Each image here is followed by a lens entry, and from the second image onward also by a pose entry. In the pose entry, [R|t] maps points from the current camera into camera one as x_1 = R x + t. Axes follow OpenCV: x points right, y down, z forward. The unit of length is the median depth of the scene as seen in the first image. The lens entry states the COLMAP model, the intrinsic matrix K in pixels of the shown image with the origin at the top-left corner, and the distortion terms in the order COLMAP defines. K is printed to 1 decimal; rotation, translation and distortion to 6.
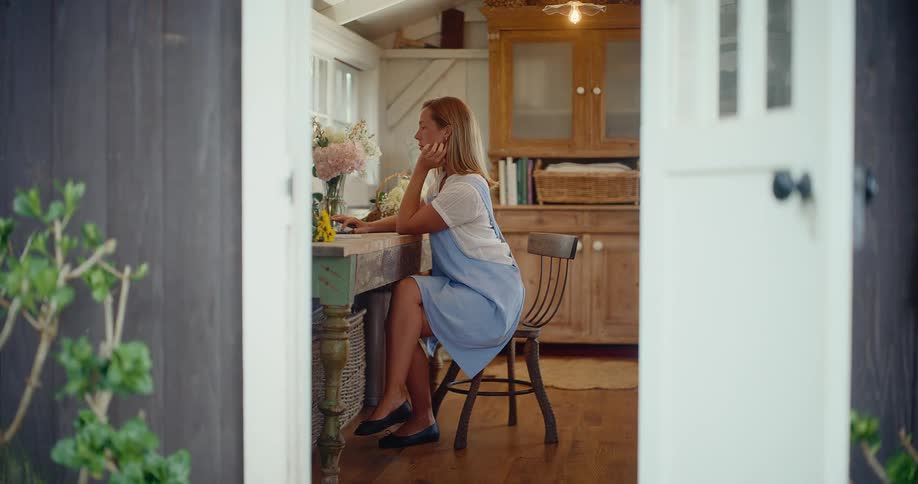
lens RADIAL K [[1267.1, 0, 459.0], [0, 1267.1, 242.0], [0, 0, 1]] dist [-0.026324, -0.111266]
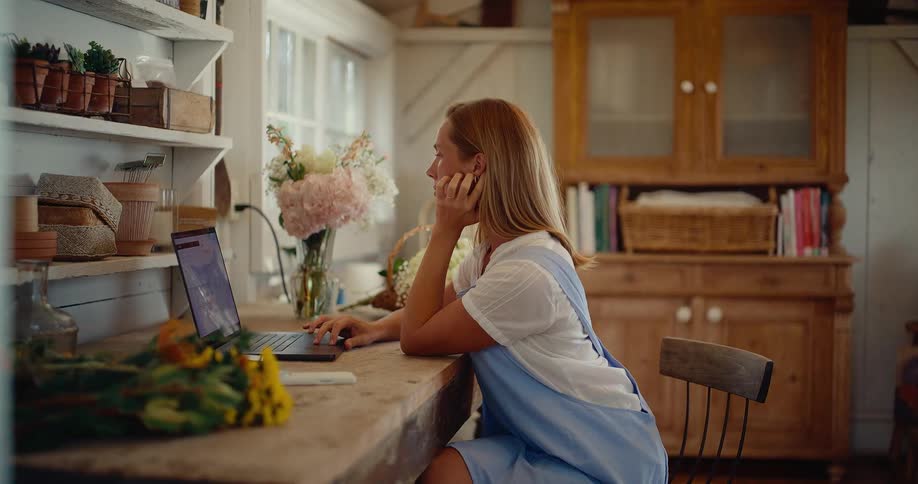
lens RADIAL K [[1267.1, 0, 459.0], [0, 1267.1, 242.0], [0, 0, 1]] dist [-0.026324, -0.111266]
pose [[0.999923, 0.003051, -0.012015, -0.019589], [-0.003072, 0.999994, -0.001662, -0.034457], [0.012010, 0.001699, 0.999926, 0.316663]]
